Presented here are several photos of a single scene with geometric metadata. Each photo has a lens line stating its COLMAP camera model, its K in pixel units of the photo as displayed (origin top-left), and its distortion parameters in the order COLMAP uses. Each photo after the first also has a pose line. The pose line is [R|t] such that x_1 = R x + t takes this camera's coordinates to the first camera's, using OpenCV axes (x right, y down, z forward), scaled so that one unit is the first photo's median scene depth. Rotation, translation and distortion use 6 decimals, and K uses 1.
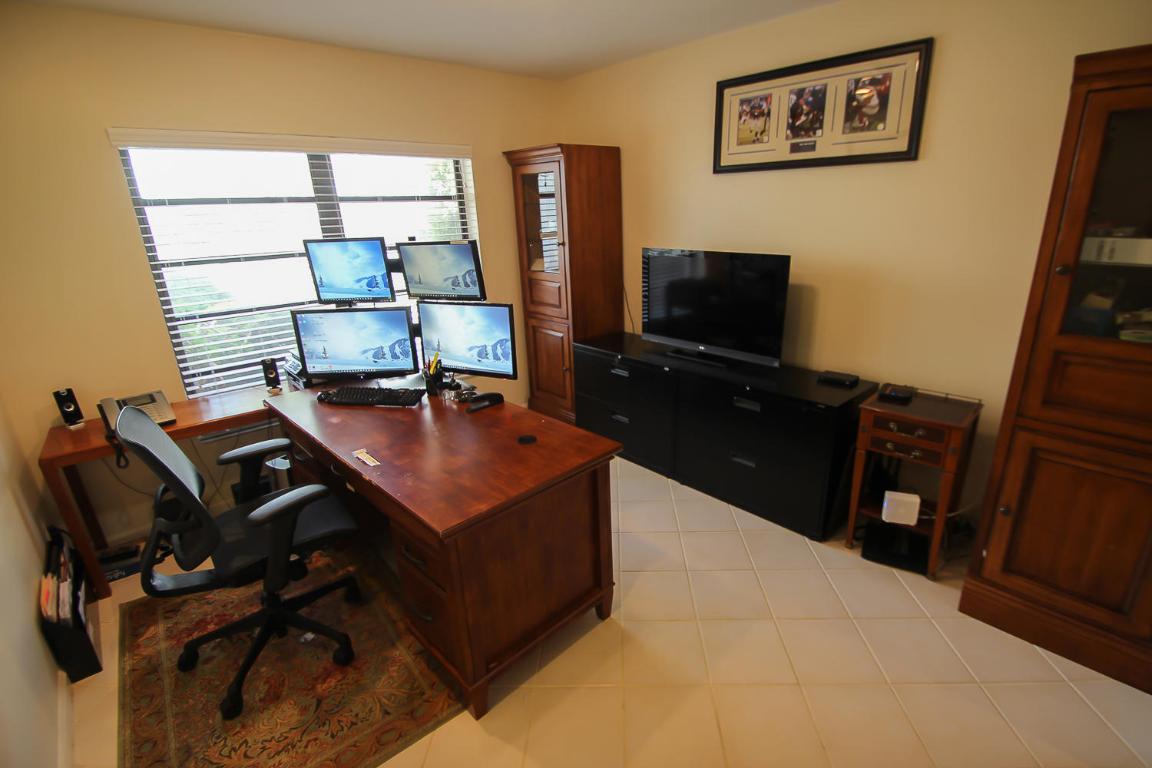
lens RADIAL K [[535.9, 0, 597.9], [0, 535.9, 388.7], [0, 0, 1]] dist [0.013274, -0.017849]
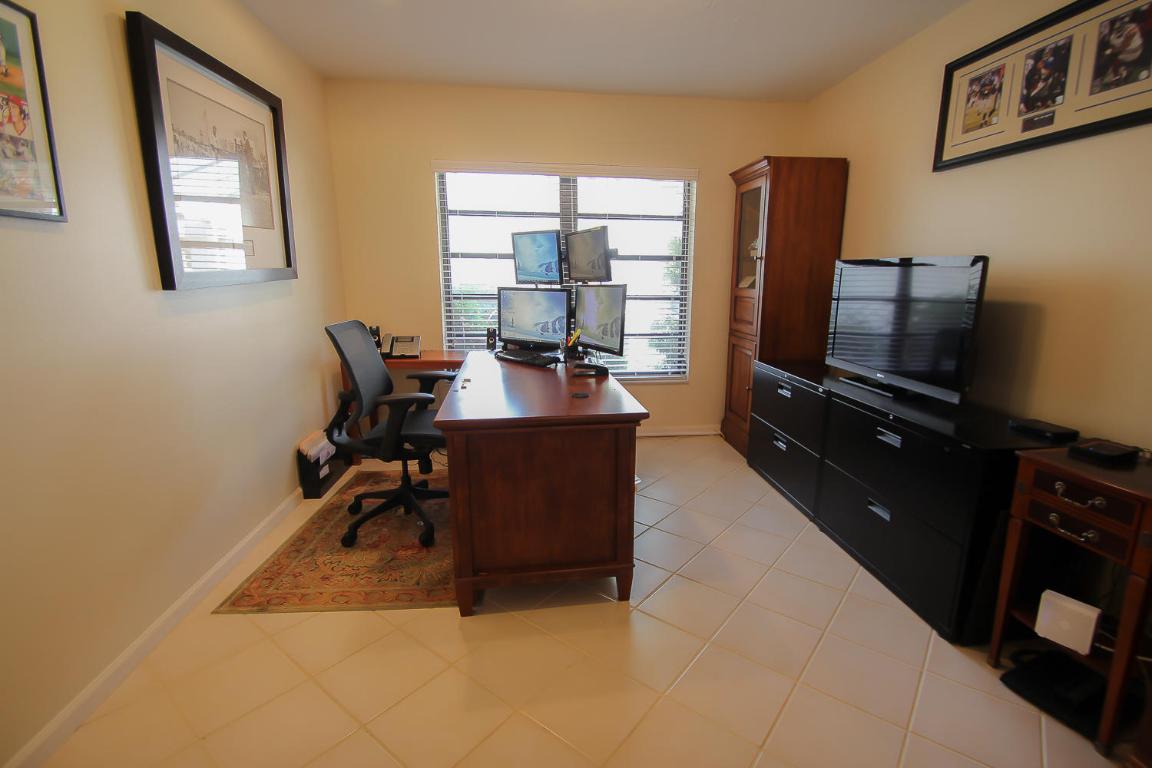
lens RADIAL K [[535.9, 0, 597.9], [0, 535.9, 388.7], [0, 0, 1]] dist [0.013274, -0.017849]
pose [[0.806242, 0.159564, -0.569661, 0.374767], [-0.222768, 0.973946, -0.042478, 0.089123], [0.548041, 0.161150, 0.820781, 0.101898]]
